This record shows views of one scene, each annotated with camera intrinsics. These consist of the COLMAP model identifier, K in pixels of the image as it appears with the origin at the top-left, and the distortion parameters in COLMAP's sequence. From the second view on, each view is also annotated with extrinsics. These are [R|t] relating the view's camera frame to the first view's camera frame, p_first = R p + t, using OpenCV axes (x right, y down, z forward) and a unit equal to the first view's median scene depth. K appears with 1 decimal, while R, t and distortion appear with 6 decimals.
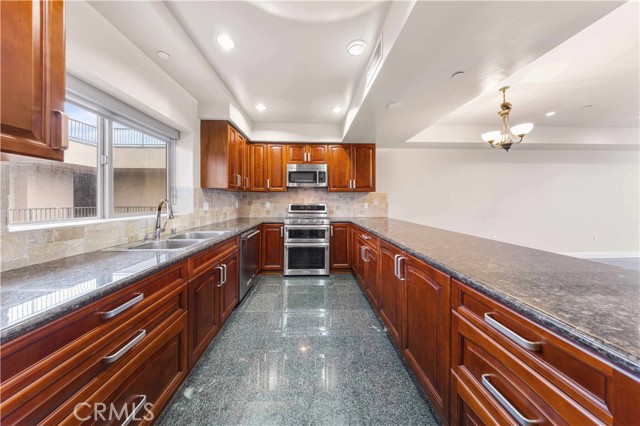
lens RADIAL K [[187.8, 0, 319.5], [0, 187.8, 201.2], [0, 0, 1]] dist [0.000262, -0.000064]
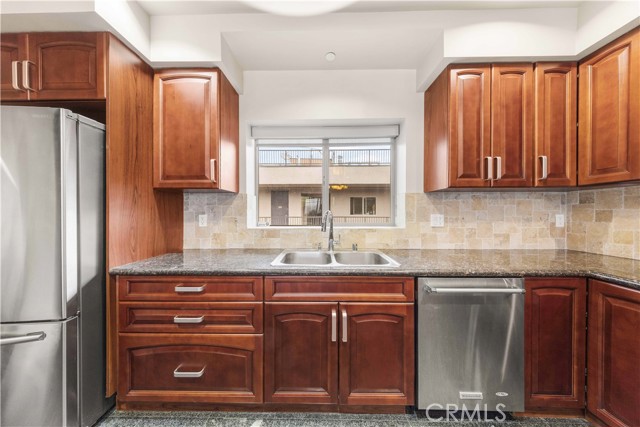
lens RADIAL K [[201.2, 0, 316.9], [0, 201.2, 212.1], [0, 0, 1]] dist [-0.000386, -0.000089]
pose [[-0.067103, -0.003110, -0.997741, 0.095952], [0.001176, 0.999994, -0.003196, 0.001360], [0.997745, -0.001388, -0.067099, 0.537559]]
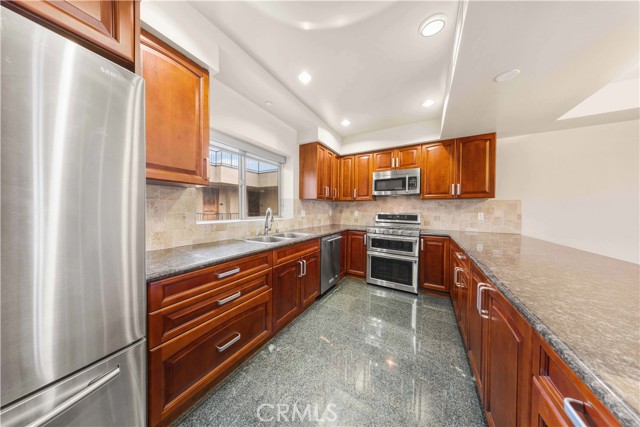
lens RADIAL K [[183.6, 0, 318.9], [0, 183.6, 211.4], [0, 0, 1]] dist [0.000252, -0.000036]
pose [[0.841706, 0.011820, -0.539807, 0.123981], [-0.008040, 0.999924, 0.009358, 0.001454], [0.539877, -0.003536, 0.841737, 0.023044]]
